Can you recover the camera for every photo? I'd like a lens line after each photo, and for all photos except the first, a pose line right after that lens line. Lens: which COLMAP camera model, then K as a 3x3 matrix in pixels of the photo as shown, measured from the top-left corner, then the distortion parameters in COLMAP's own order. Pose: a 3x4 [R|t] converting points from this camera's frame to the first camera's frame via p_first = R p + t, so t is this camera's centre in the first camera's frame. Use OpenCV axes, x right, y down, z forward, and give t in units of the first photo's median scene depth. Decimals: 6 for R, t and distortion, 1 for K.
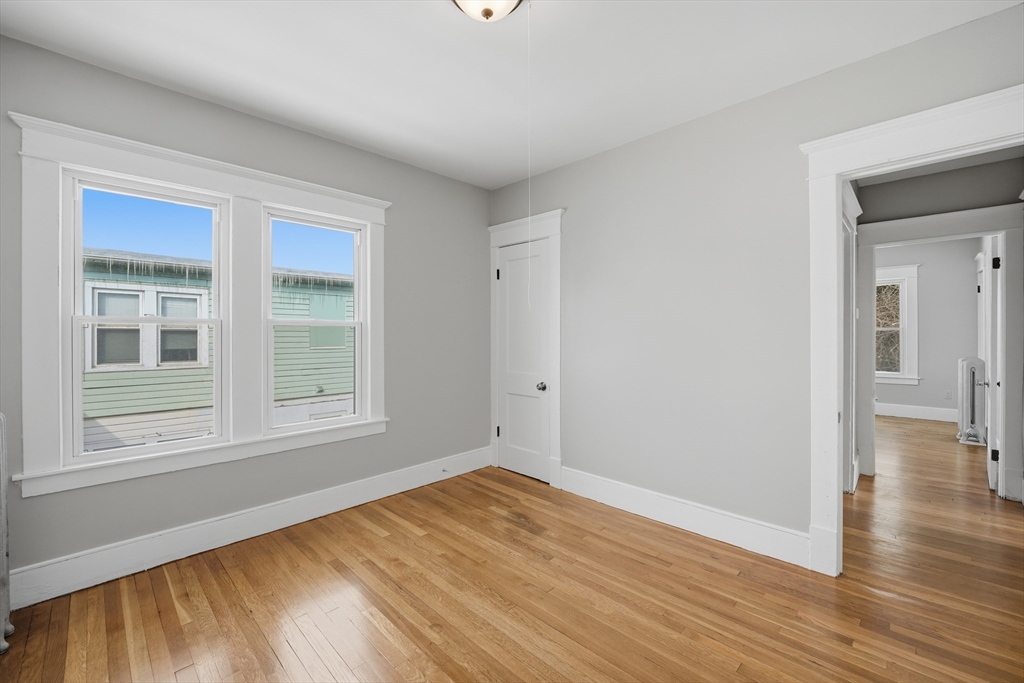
lens RADIAL K [[422.5, 0, 498.5], [0, 422.5, 339.7], [0, 0, 1]] dist [-0.007857, -0.001203]
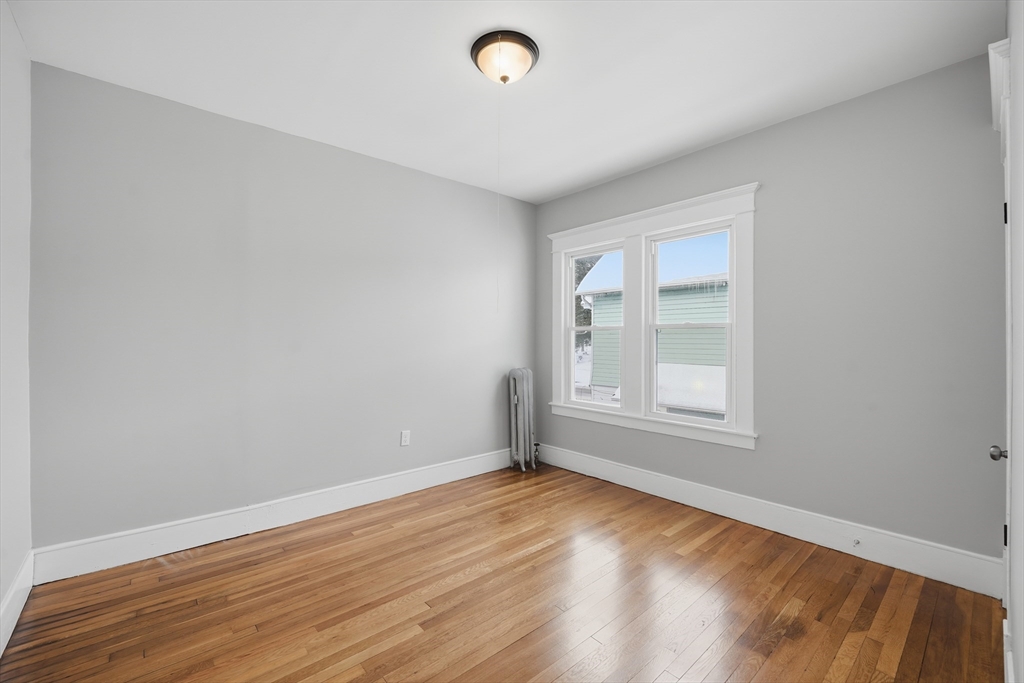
lens RADIAL K [[422.5, 0, 515.1], [0, 422.5, 343.3], [0, 0, 1]] dist [-0.007857, -0.001203]
pose [[-0.064130, 0.014069, -0.997842, 0.694688], [-0.005226, 0.999882, 0.014433, -0.008845], [0.997928, 0.006140, -0.064049, 0.639368]]
